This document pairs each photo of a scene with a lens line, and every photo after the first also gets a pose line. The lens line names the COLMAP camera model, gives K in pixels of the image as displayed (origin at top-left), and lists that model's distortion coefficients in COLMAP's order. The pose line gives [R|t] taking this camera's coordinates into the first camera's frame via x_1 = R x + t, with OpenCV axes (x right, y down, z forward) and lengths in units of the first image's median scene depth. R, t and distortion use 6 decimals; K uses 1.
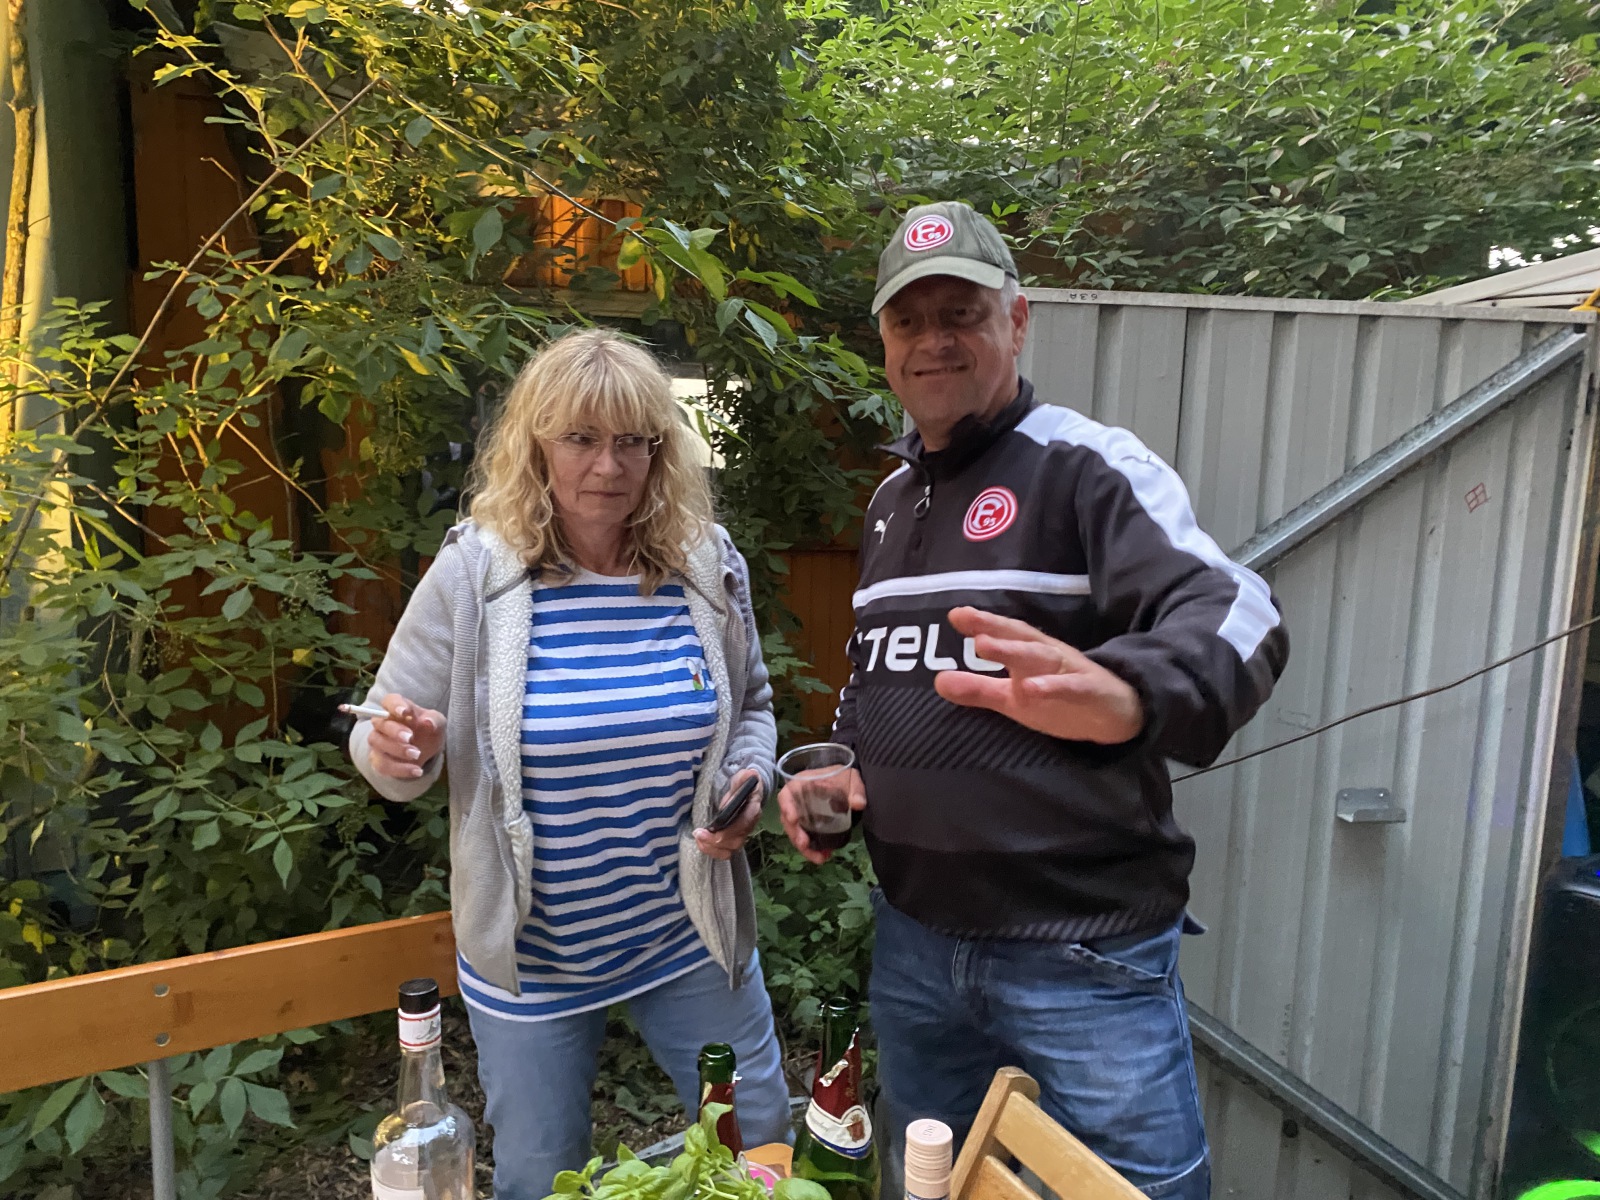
lens RADIAL K [[1189.0, 0, 800.0], [0, 1189.0, 600.0], [0, 0, 1]] dist [-0.014393, -0.002326]
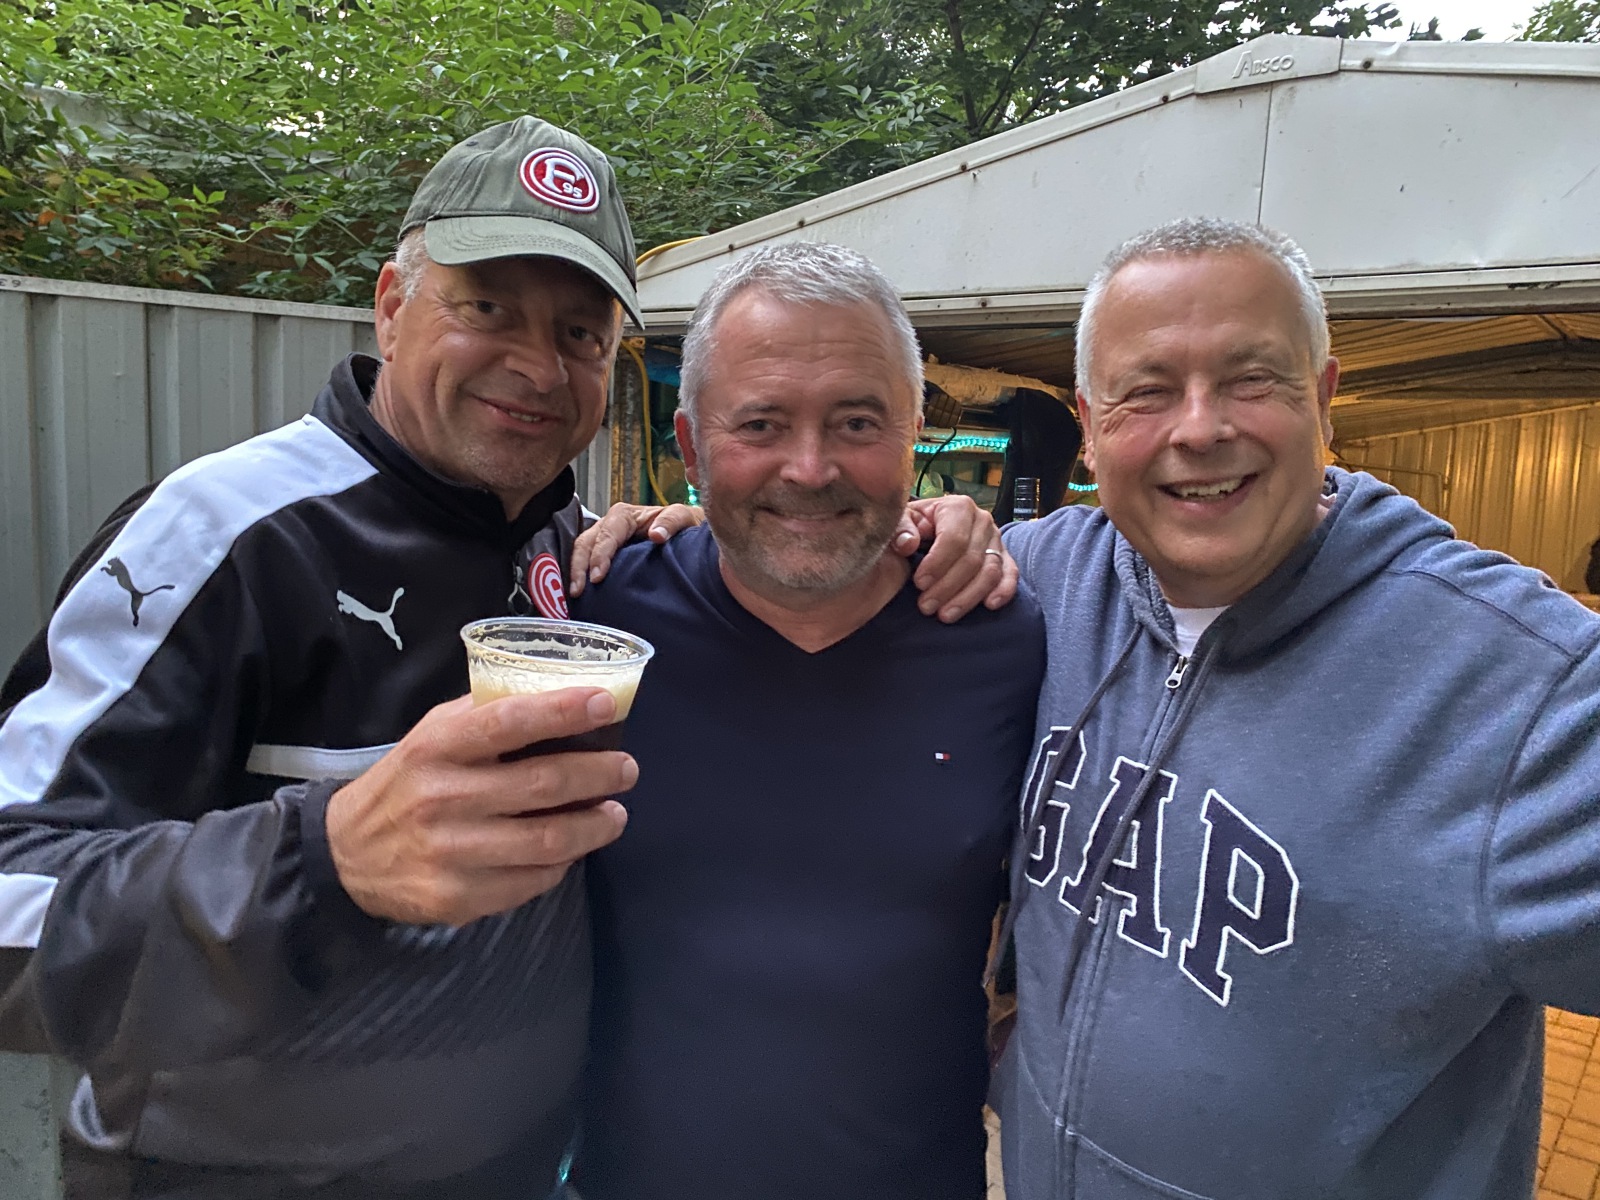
lens RADIAL K [[1215.4, 0, 800.0], [0, 1215.4, 600.0], [0, 0, 1]] dist [0.003233, -0.001124]
pose [[0.909796, -0.038608, 0.413257, 0.381838], [0.044609, 0.998993, -0.004879, 0.011246], [-0.412652, 0.022874, 0.910601, -0.064978]]
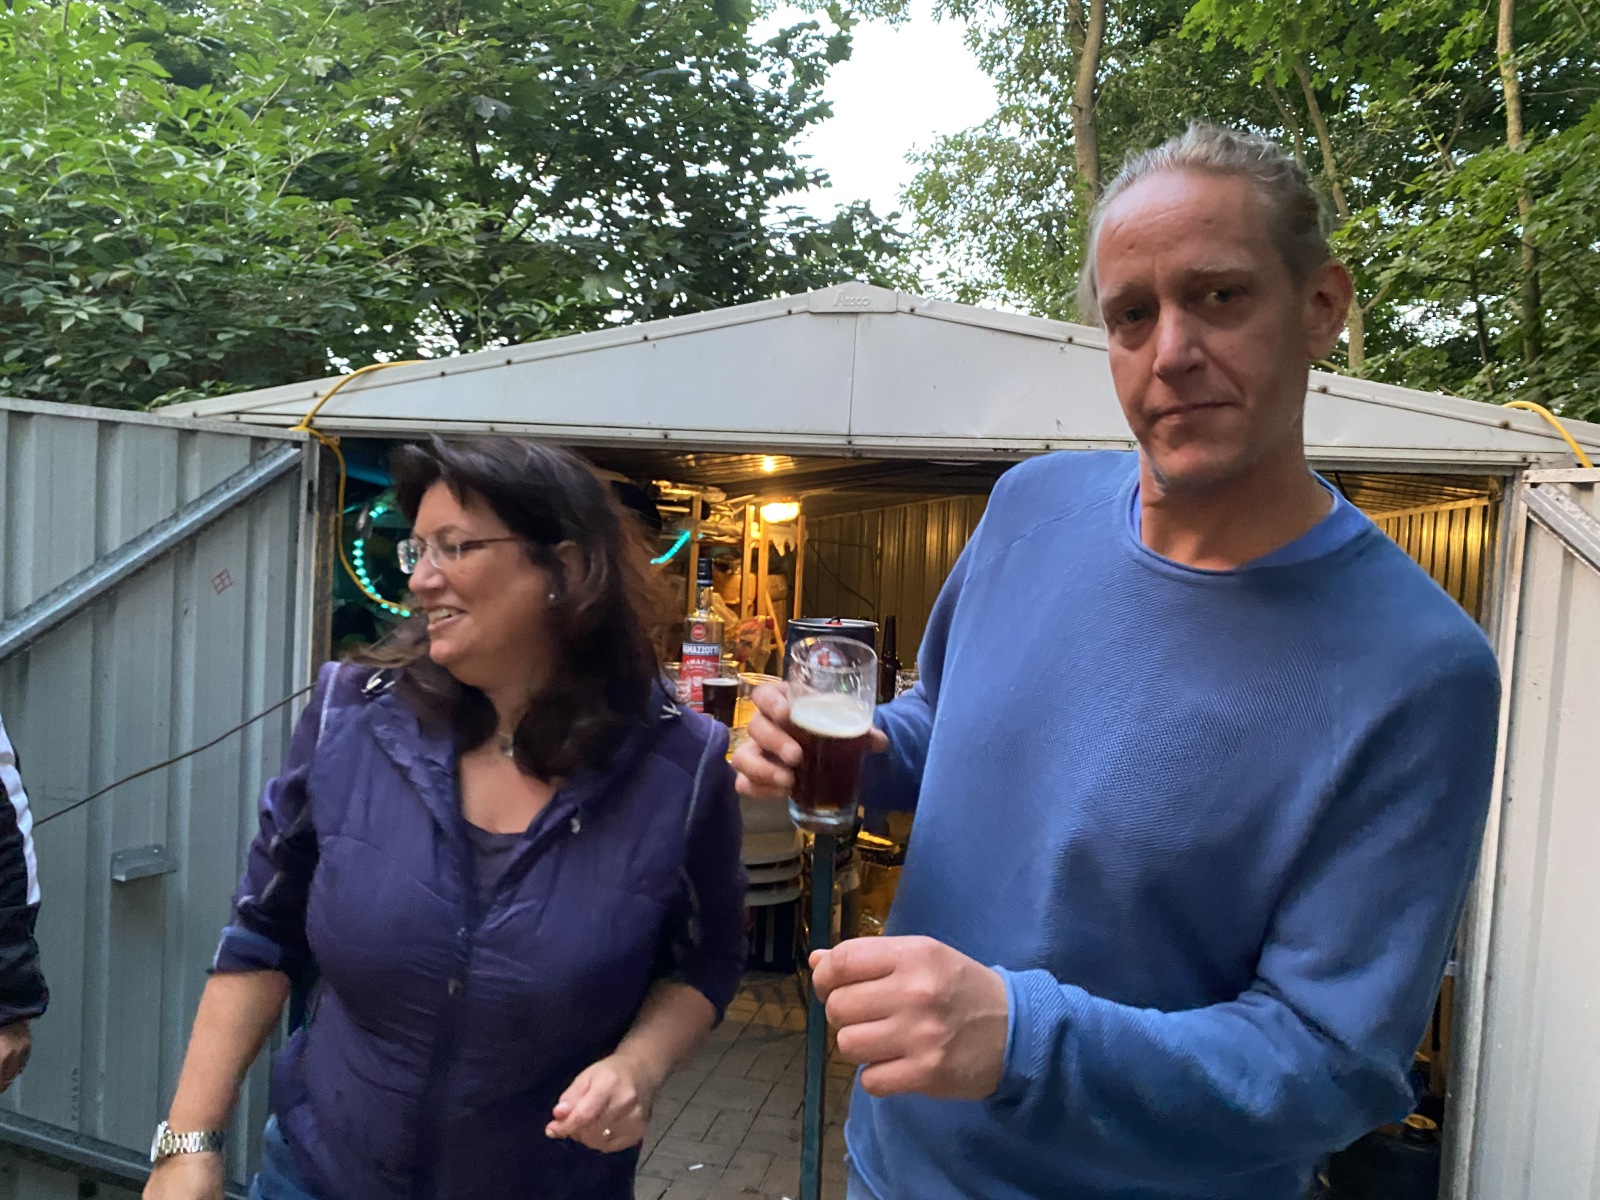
lens RADIAL K [[1189.0, 0, 800.0], [0, 1189.0, 600.0], [0, 0, 1]] dist [-0.014393, -0.002326]
pose [[0.646019, -0.028265, 0.762798, 0.045680], [0.079318, 0.996390, -0.030255, 0.012413], [-0.759189, 0.080049, 0.645929, -0.191701]]
